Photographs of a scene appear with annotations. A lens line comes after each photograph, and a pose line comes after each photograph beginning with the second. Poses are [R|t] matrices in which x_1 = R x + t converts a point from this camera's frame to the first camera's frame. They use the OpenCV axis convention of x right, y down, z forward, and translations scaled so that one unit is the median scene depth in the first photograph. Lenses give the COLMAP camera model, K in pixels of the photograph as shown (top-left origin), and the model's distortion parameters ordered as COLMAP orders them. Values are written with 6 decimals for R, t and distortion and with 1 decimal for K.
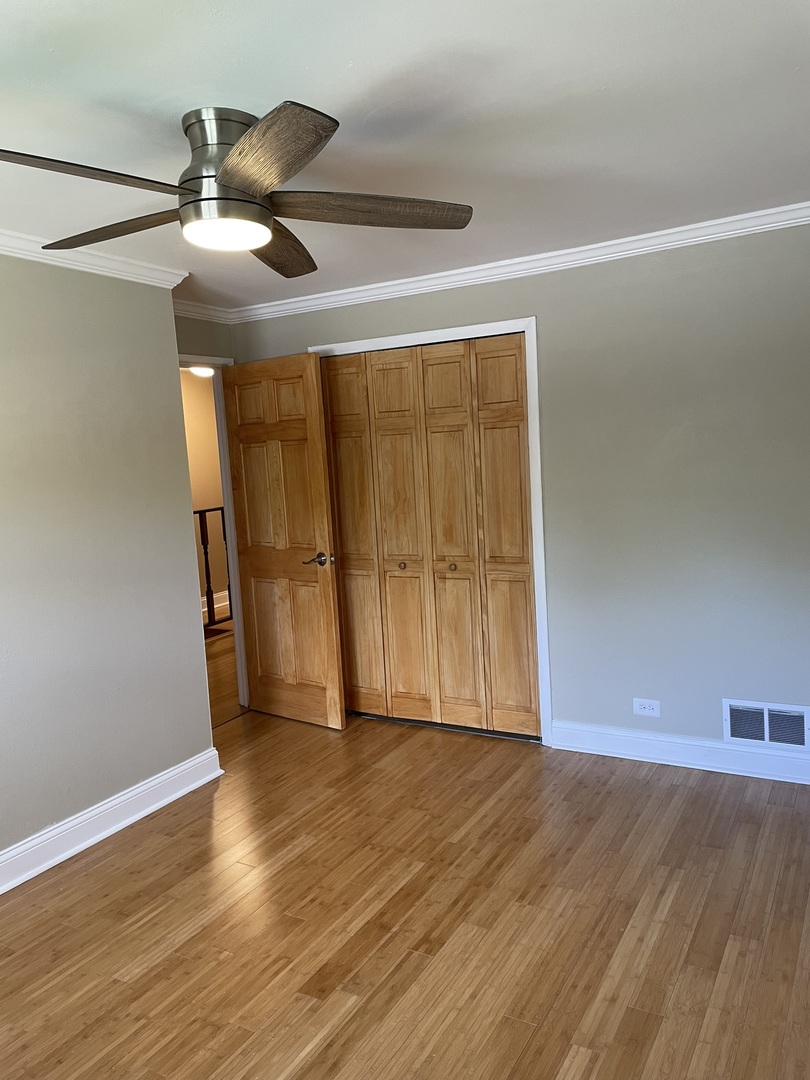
lens RADIAL K [[811.0, 0, 404.7], [0, 811.0, 539.1], [0, 0, 1]] dist [0.004865, 0.002005]
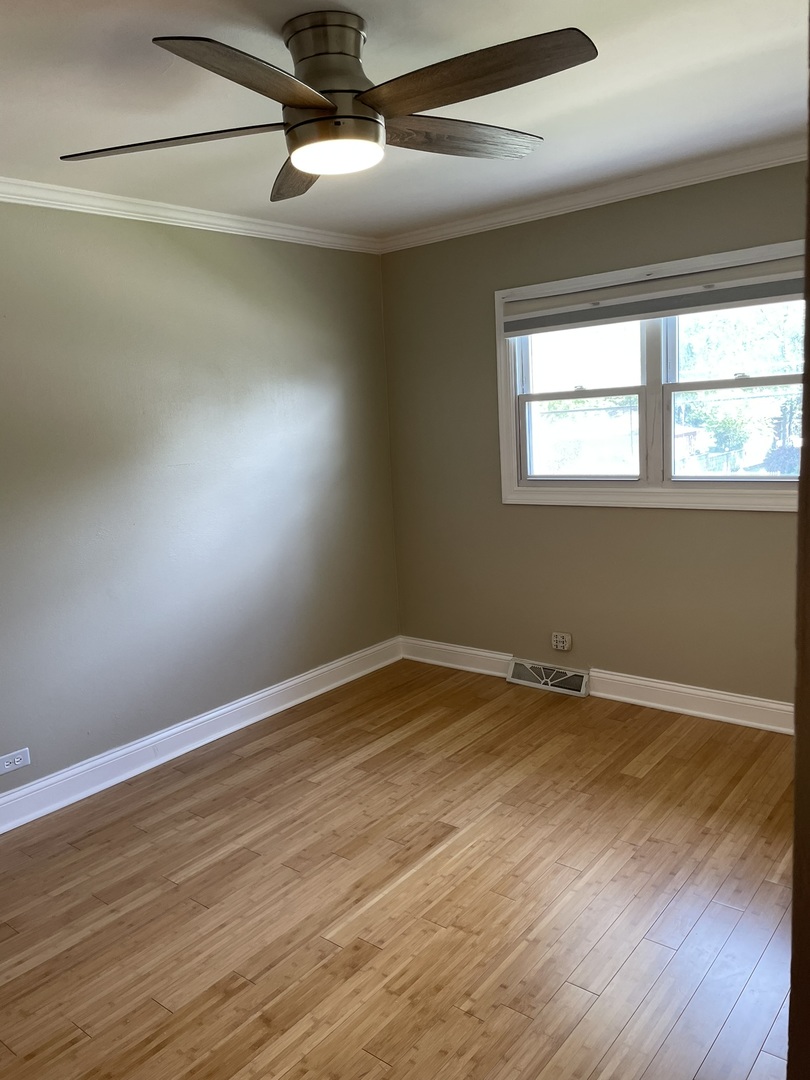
lens RADIAL K [[811.0, 0, 404.4], [0, 811.0, 539.6], [0, 0, 1]] dist [0.004865, 0.002005]
pose [[-0.981300, 0.087085, 0.171660, -0.360574], [0.131127, 0.955303, 0.264958, -0.172480], [-0.140913, 0.282513, -0.948857, 1.733144]]
